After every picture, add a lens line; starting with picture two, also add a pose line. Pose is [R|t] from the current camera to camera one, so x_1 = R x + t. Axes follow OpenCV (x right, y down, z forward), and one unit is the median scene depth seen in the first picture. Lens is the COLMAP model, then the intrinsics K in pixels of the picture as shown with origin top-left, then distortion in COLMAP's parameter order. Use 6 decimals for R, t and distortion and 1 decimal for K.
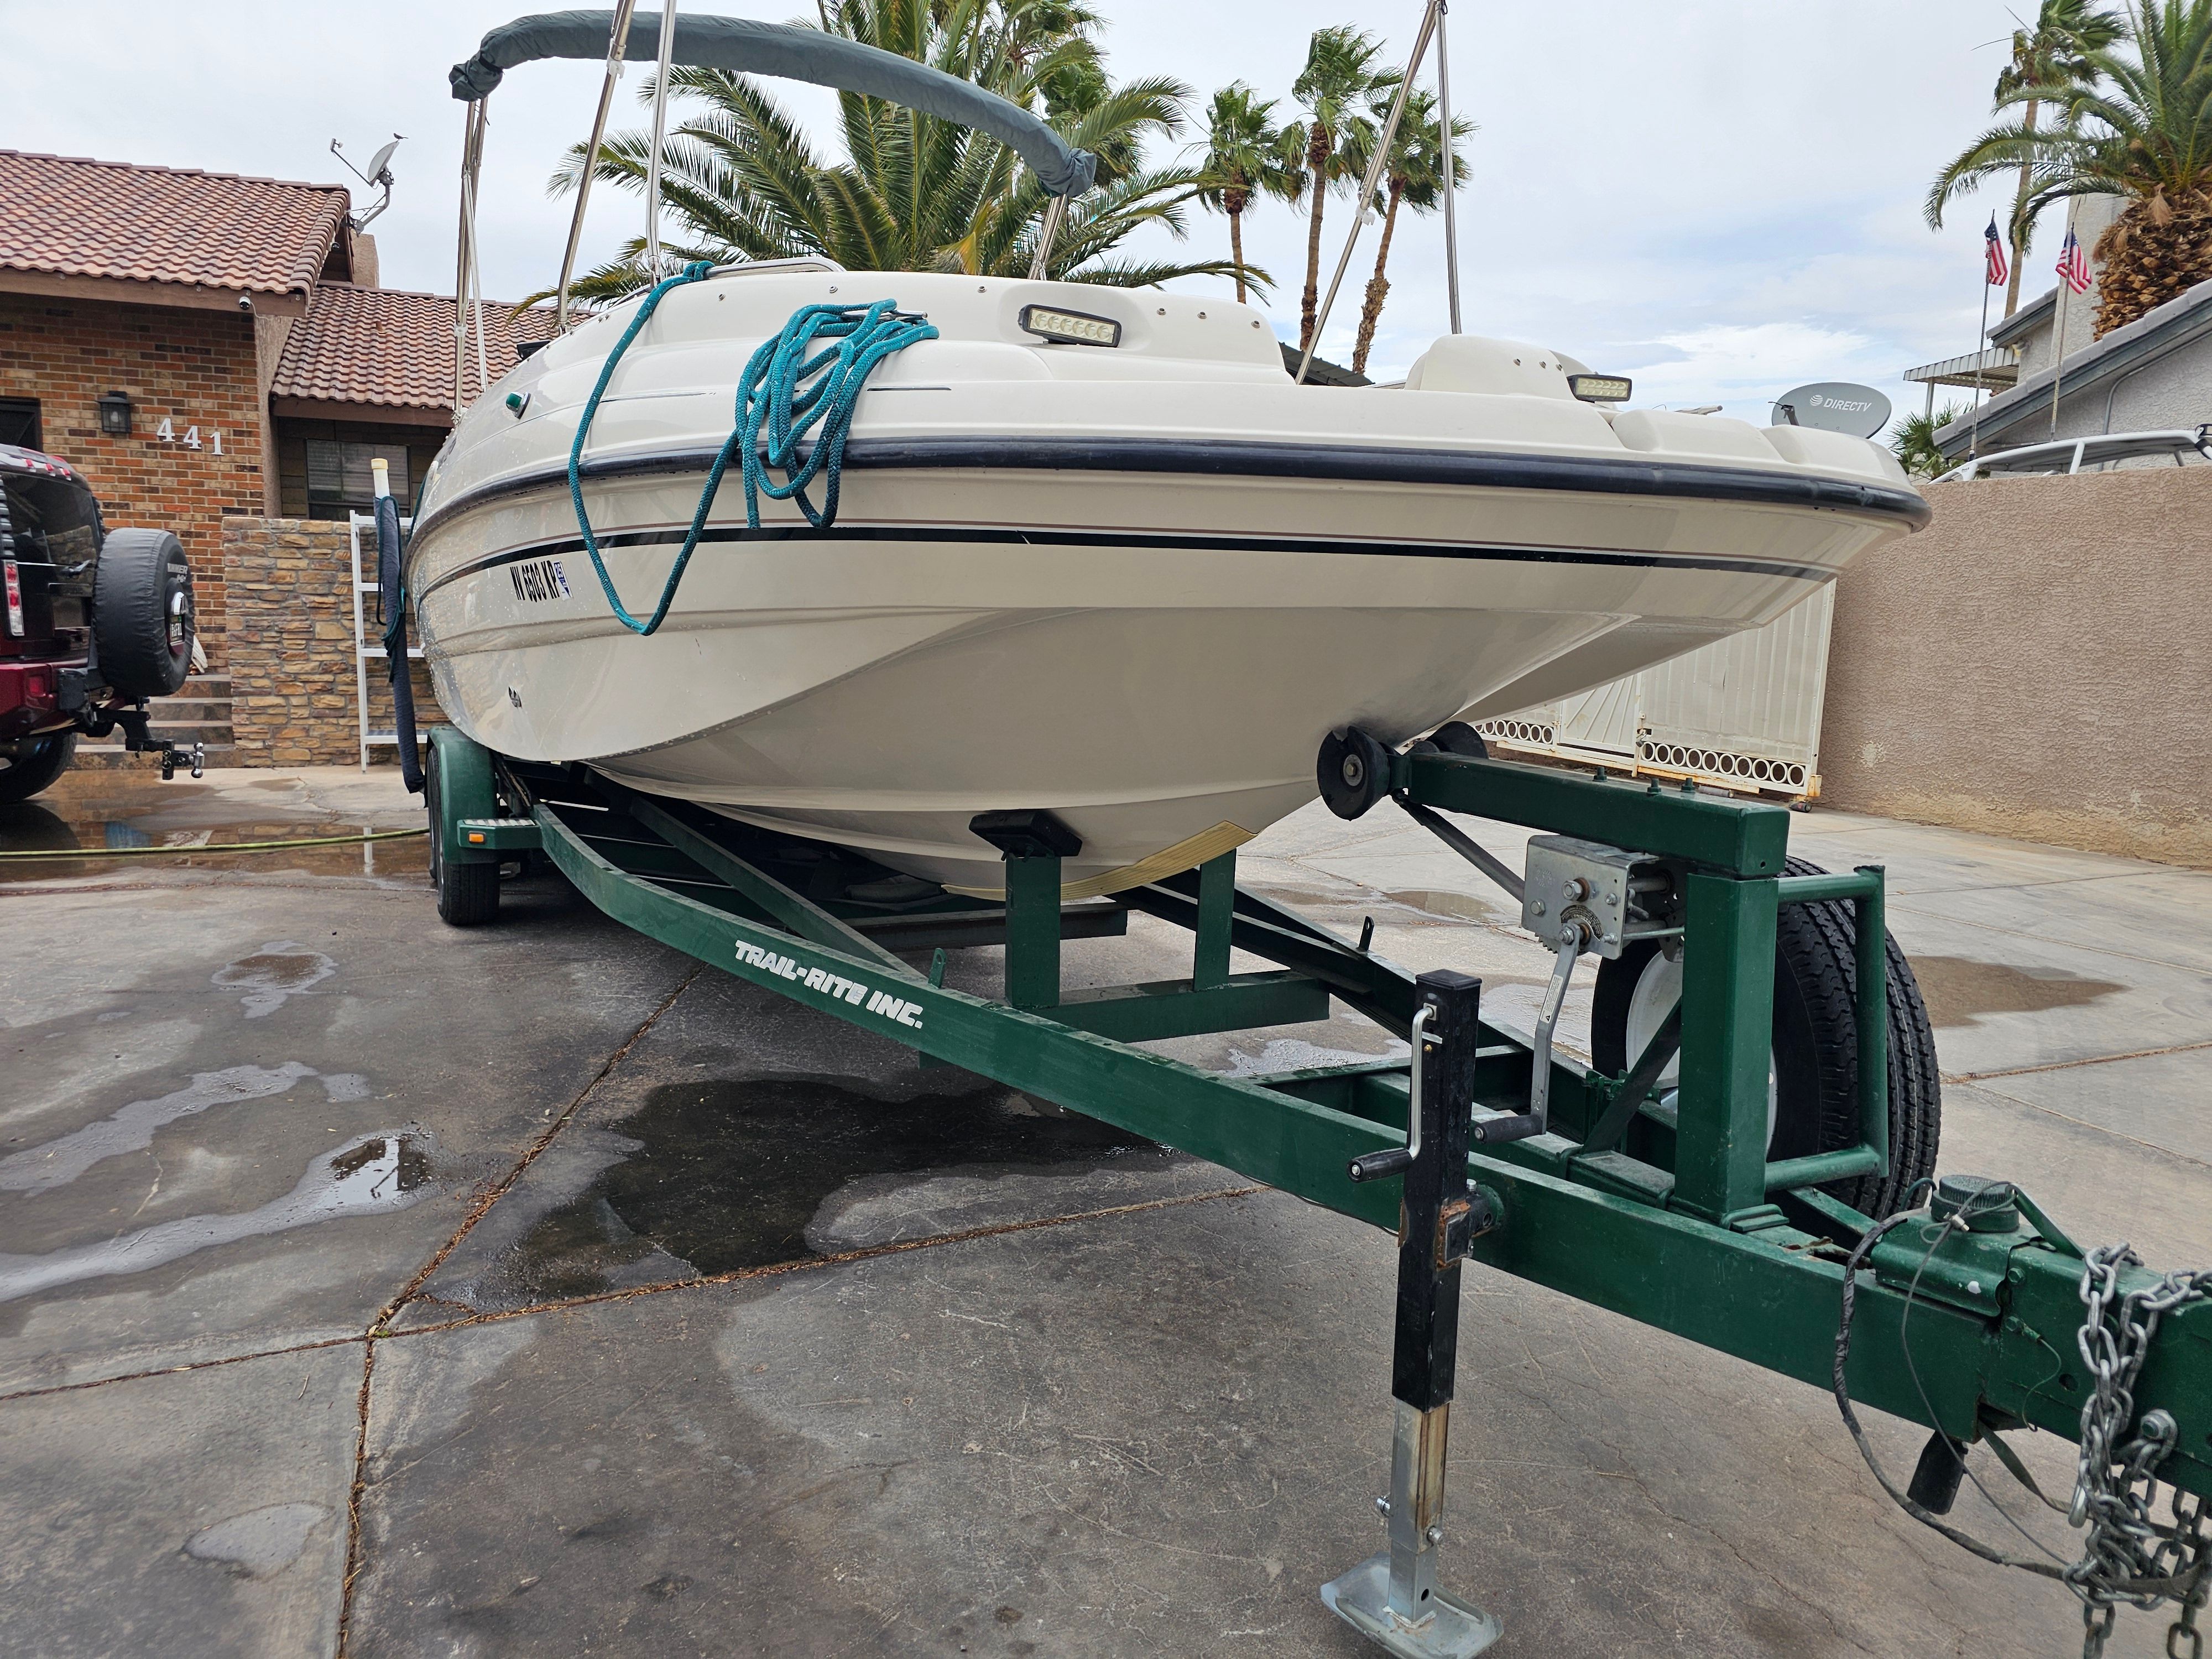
lens RADIAL K [[1484.8, 0, 1106.0], [0, 1484.8, 829.5], [0, 0, 1]] dist [0.027093, -0.042837]
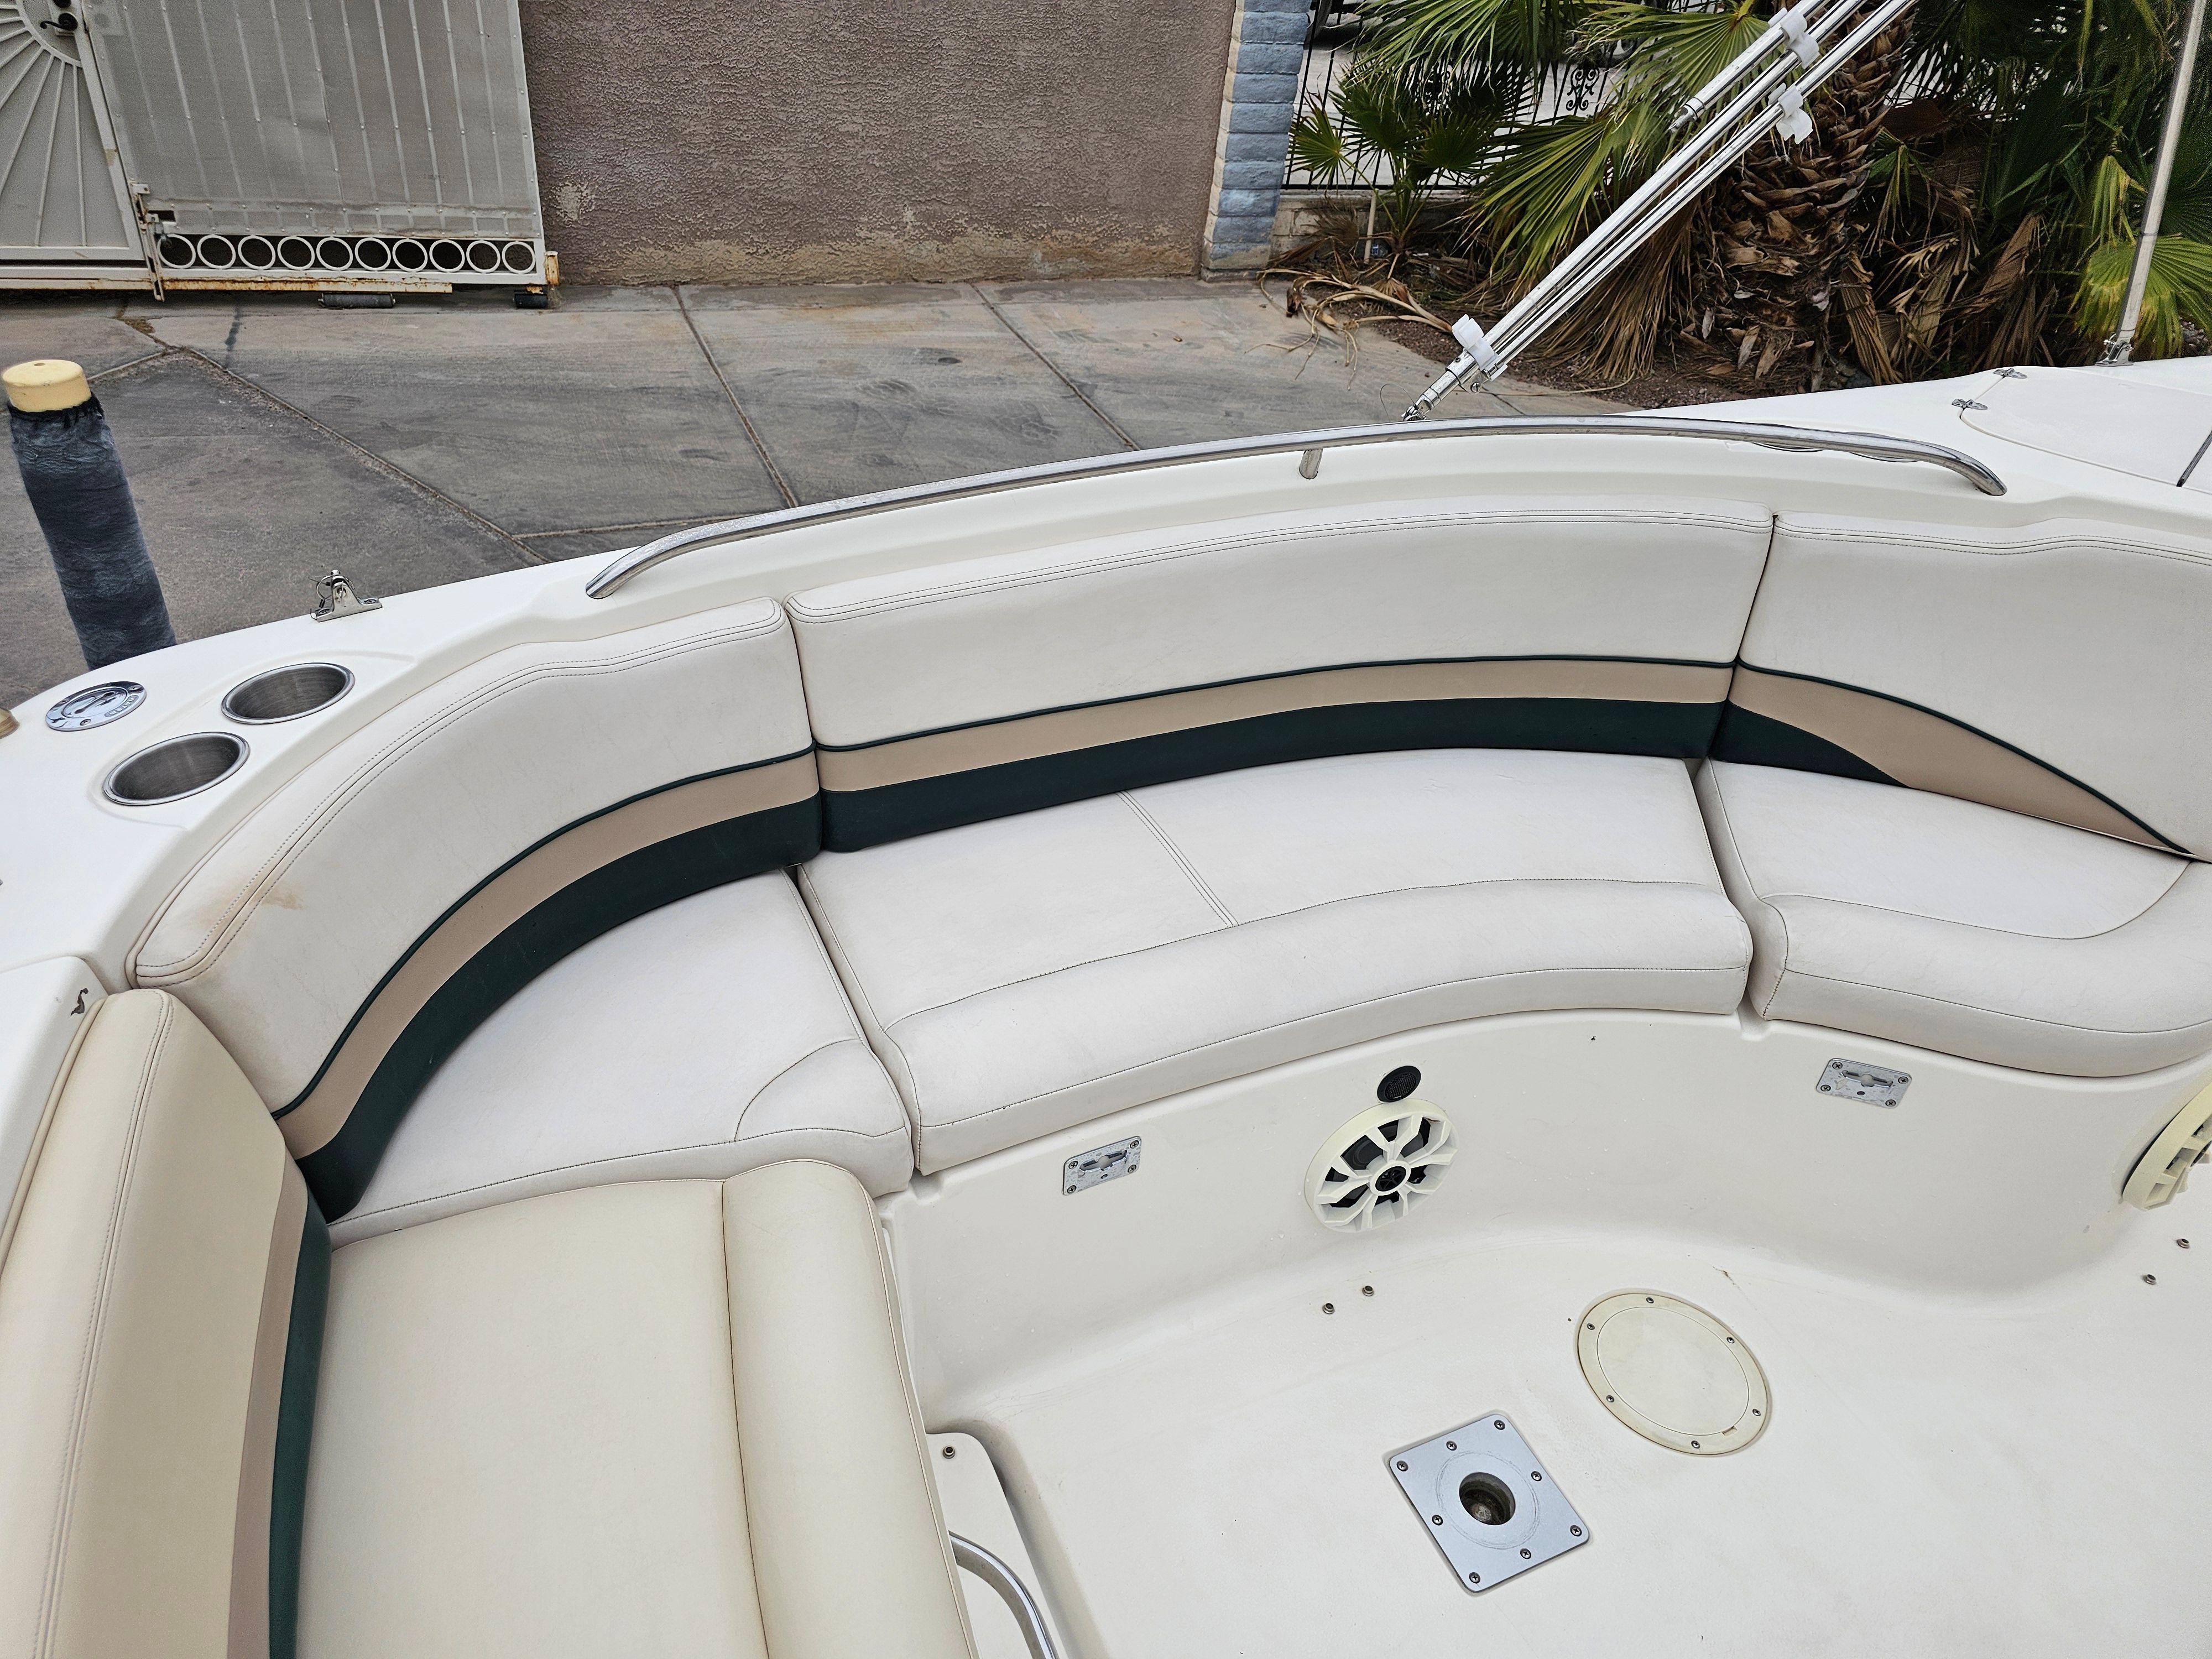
lens RADIAL K [[1484.8, 0, 1106.0], [0, 1484.8, 829.5], [0, 0, 1]] dist [0.027093, -0.042837]
pose [[0.064368, -0.599983, 0.797419, -0.259861], [0.056829, 0.799983, 0.597325, -0.249324], [-0.996307, 0.006868, 0.085589, 0.753484]]
